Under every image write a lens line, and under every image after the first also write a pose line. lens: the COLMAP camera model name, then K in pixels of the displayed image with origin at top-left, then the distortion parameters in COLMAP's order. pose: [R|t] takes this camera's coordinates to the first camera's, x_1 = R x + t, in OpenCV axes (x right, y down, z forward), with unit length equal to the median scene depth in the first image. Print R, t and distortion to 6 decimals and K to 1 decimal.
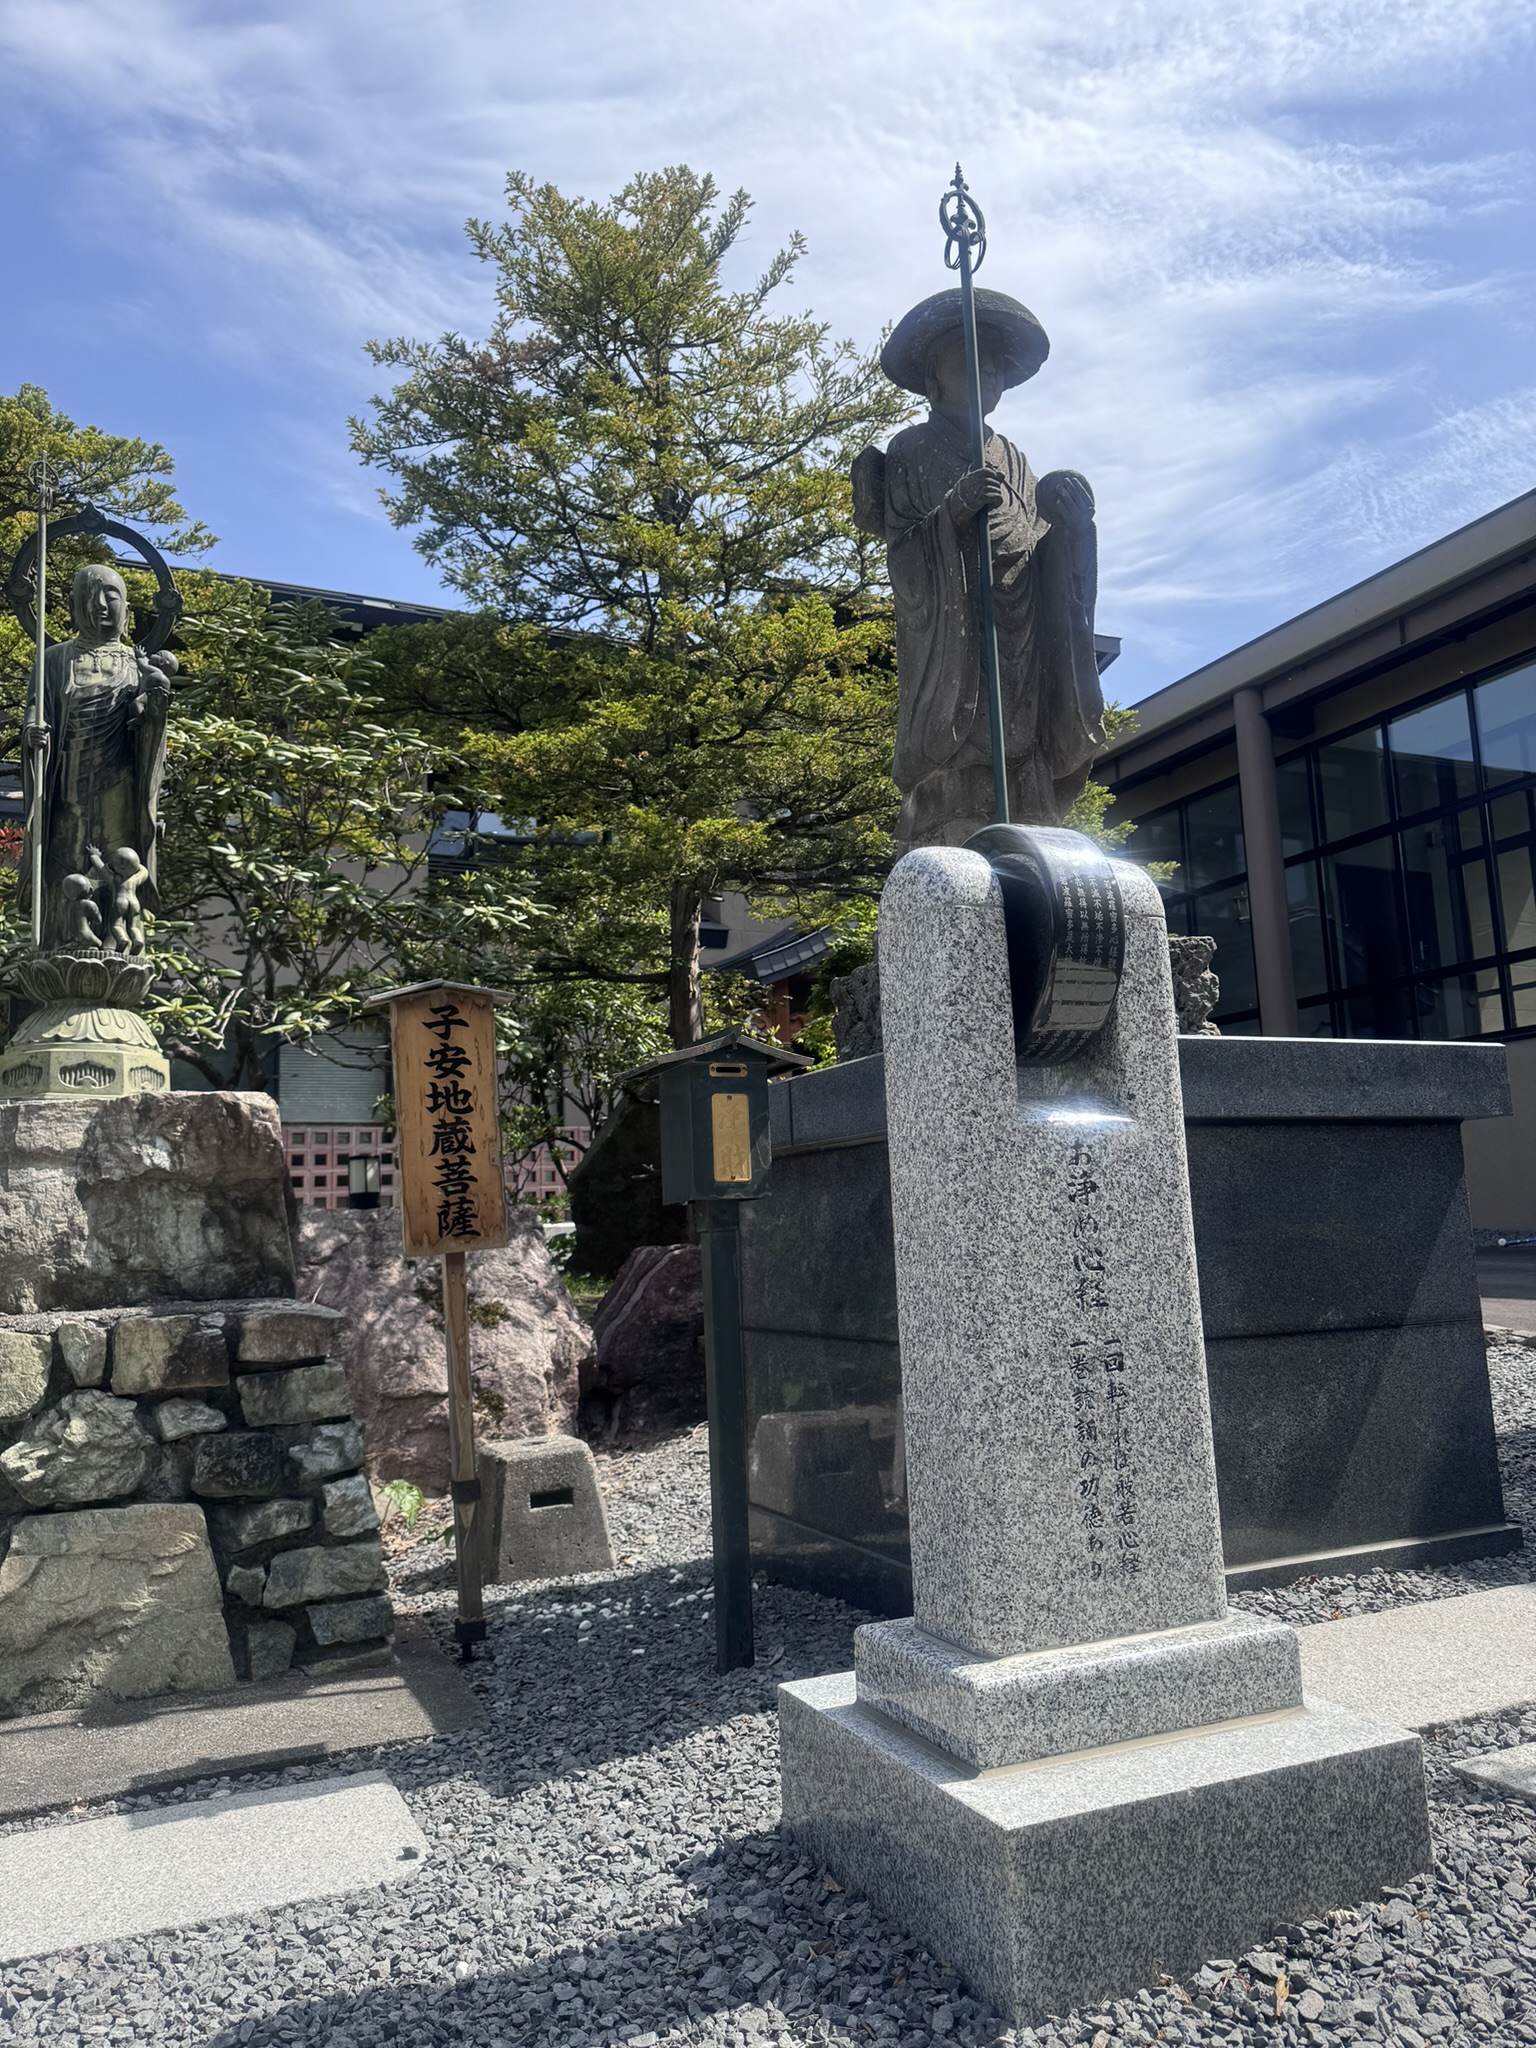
lens RADIAL K [[1510.9, 0, 768.0], [0, 1510.9, 1024.0], [0, 0, 1]] dist [-0.057818, 0.049242]
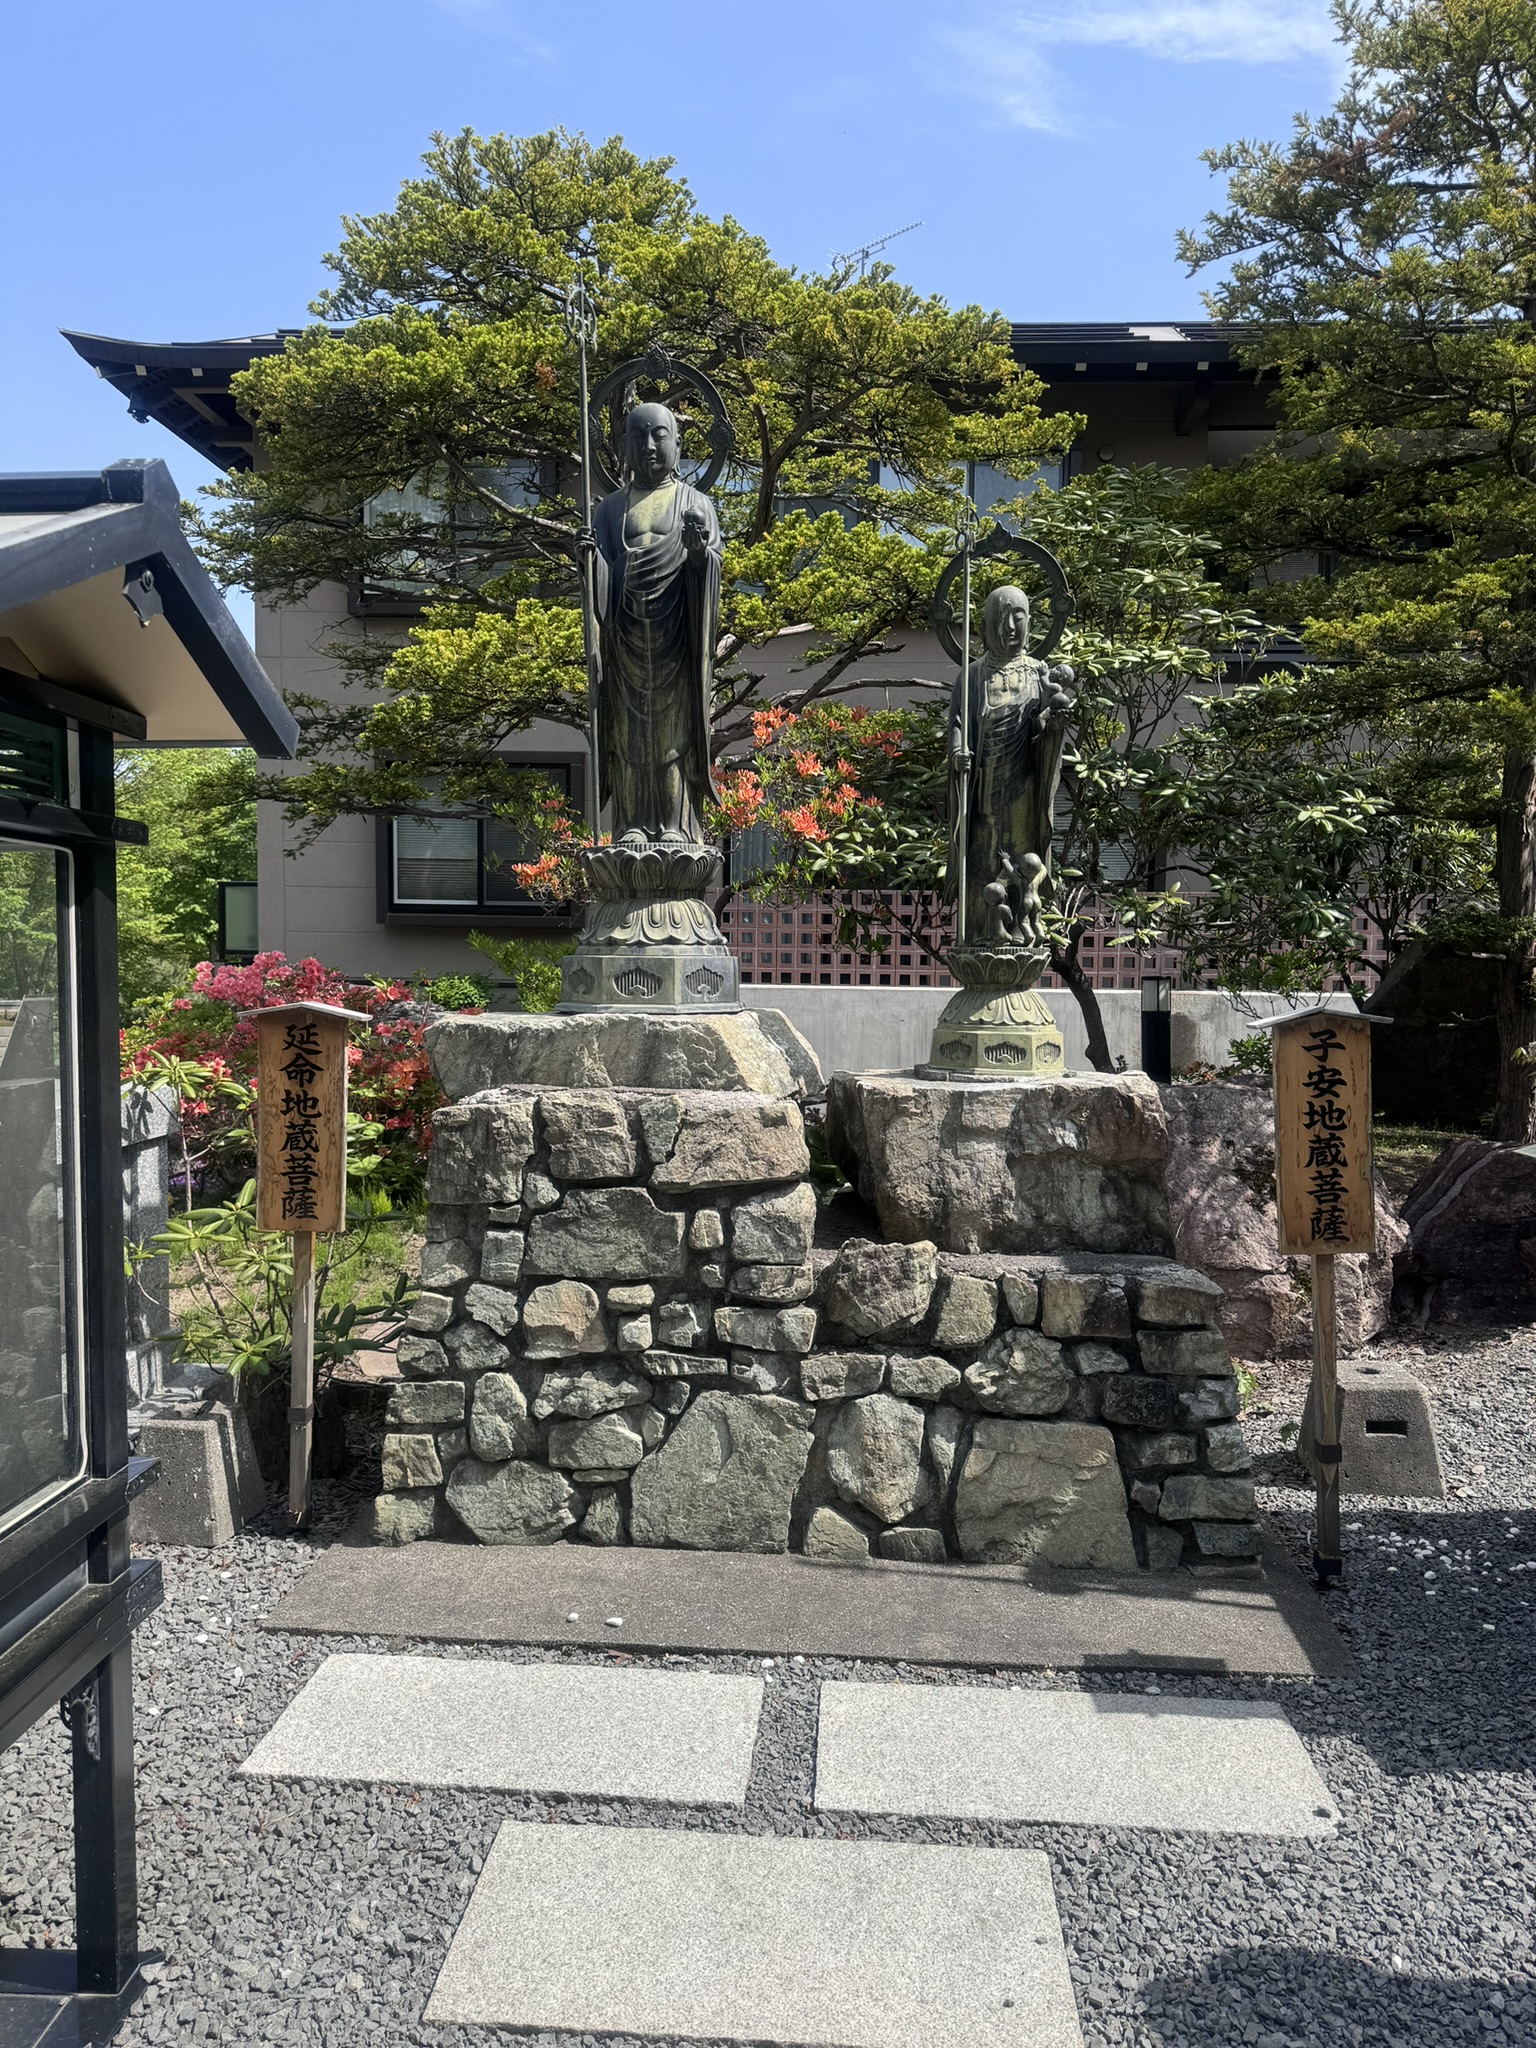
lens RADIAL K [[1473.6, 0, 768.0], [0, 1473.6, 1024.0], [0, 0, 1]] dist [0.186158, -0.157862]
pose [[0.893600, 0.088446, -0.440064, -0.098542], [0.017352, 0.972855, 0.230764, -0.310496], [0.448529, -0.213847, 0.867809, -0.178084]]
